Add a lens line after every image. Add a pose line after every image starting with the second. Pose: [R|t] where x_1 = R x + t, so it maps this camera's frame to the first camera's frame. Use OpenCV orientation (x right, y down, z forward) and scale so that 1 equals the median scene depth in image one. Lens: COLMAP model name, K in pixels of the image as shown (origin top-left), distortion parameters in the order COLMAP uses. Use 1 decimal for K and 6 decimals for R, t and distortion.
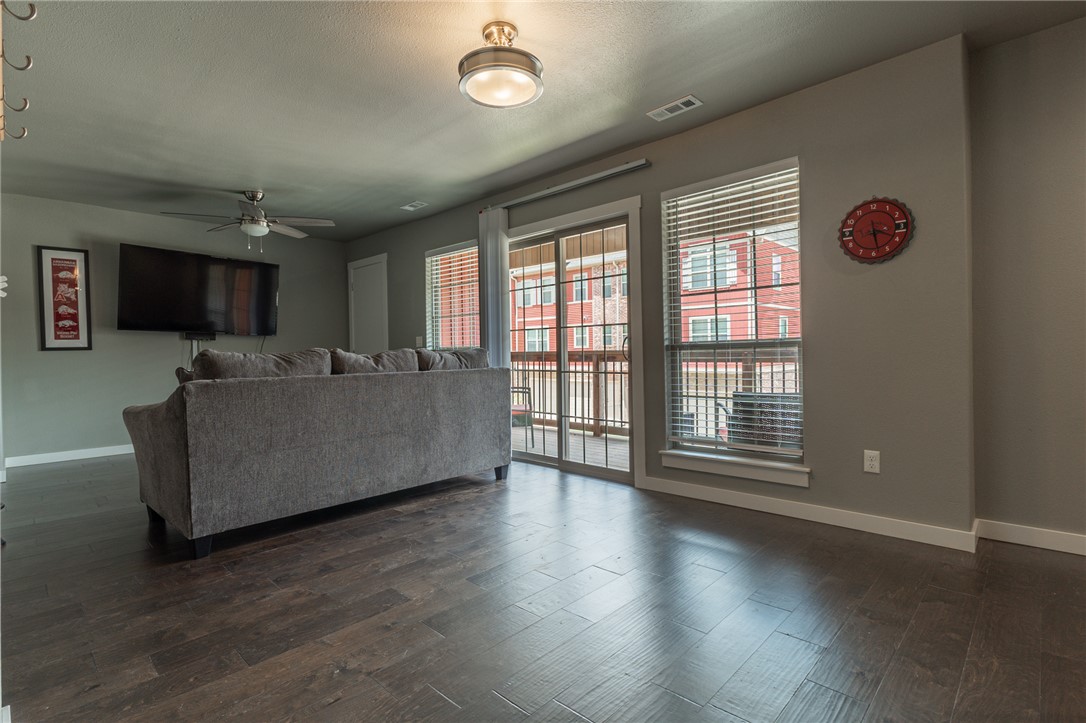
lens RADIAL K [[525.8, 0, 539.2], [0, 525.8, 357.1], [0, 0, 1]] dist [0.000653, -0.000234]
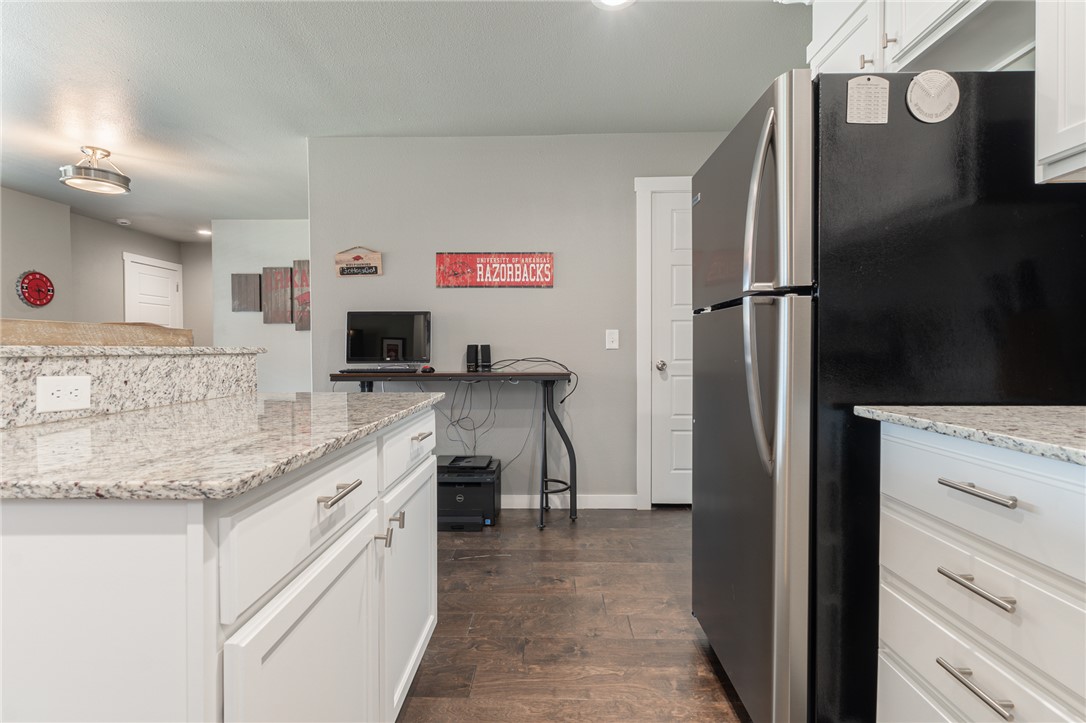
lens RADIAL K [[520.1, 0, 536.7], [0, 520.1, 355.0], [0, 0, 1]] dist [0.001304, 0.000043]
pose [[-0.672348, 0.005534, 0.740214, -1.013495], [0.019462, 0.999759, 0.010203, -0.003639], [-0.739979, 0.021266, -0.672294, 0.536451]]
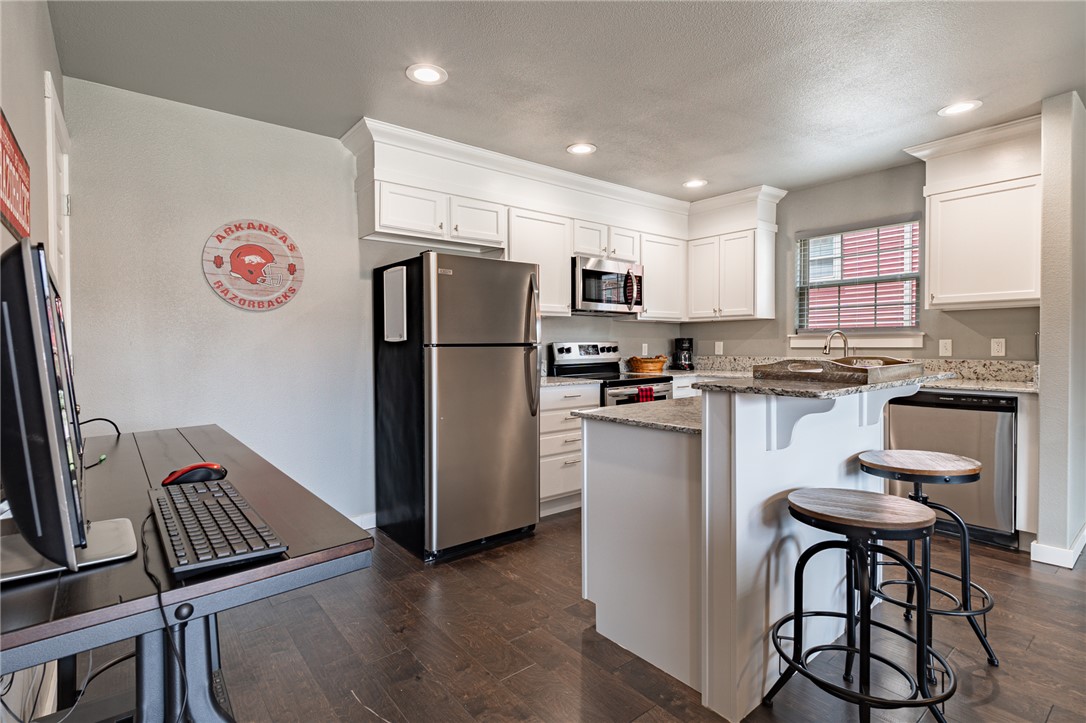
lens RADIAL K [[525.8, 0, 539.2], [0, 525.8, 357.1], [0, 0, 1]] dist [0.000653, -0.000234]
pose [[-0.127393, 0.038150, -0.991118, -0.257490], [-0.003529, 0.999236, 0.038916, -0.038329], [0.991846, 0.008456, -0.127161, 0.372690]]
